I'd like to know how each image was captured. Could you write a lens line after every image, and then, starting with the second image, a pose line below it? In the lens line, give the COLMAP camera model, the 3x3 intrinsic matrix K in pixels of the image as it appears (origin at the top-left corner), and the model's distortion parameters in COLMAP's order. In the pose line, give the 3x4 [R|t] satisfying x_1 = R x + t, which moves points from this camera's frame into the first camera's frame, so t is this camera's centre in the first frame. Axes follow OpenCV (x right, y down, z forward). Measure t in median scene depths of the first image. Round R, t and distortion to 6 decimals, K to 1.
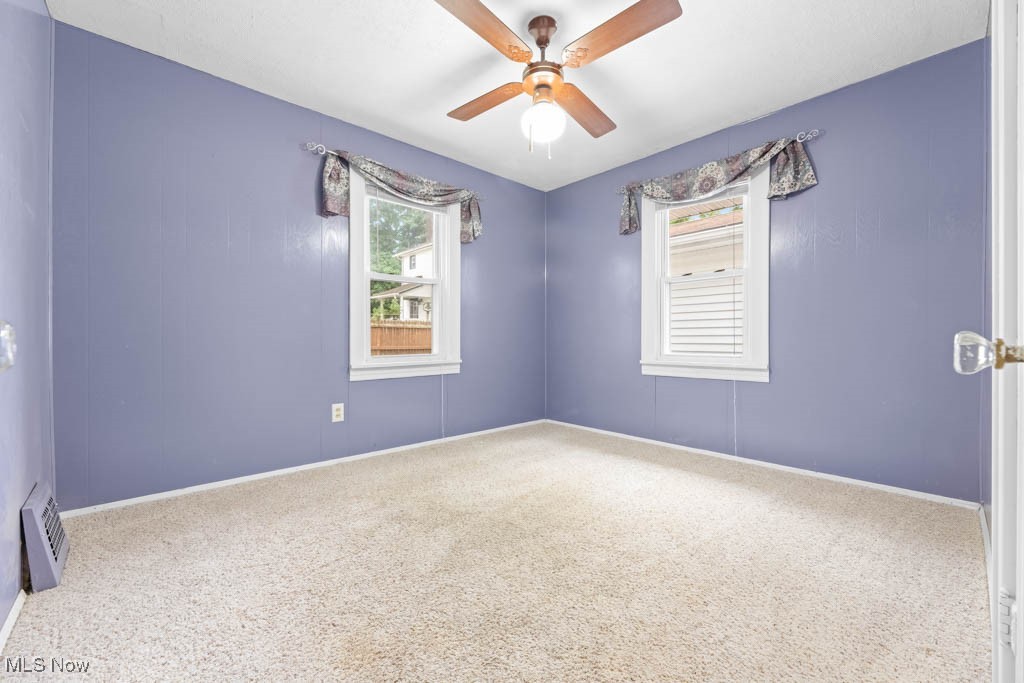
lens RADIAL K [[413.8, 0, 516.5], [0, 413.8, 343.0], [0, 0, 1]] dist [-0.000451, 0.000133]
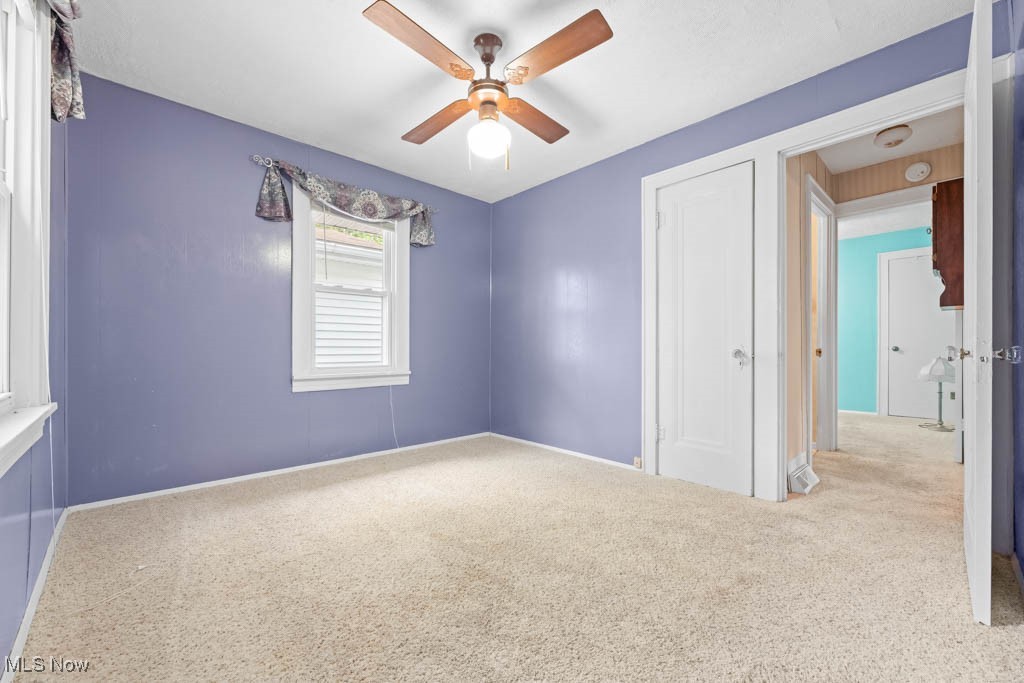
lens RADIAL K [[413.8, 0, 516.5], [0, 413.8, 343.0], [0, 0, 1]] dist [-0.000451, 0.000133]
pose [[-0.025209, 0.018498, 0.999511, -0.692975], [0.009291, 0.999790, -0.018268, -0.005893], [-0.999639, 0.008826, -0.025376, 0.697217]]
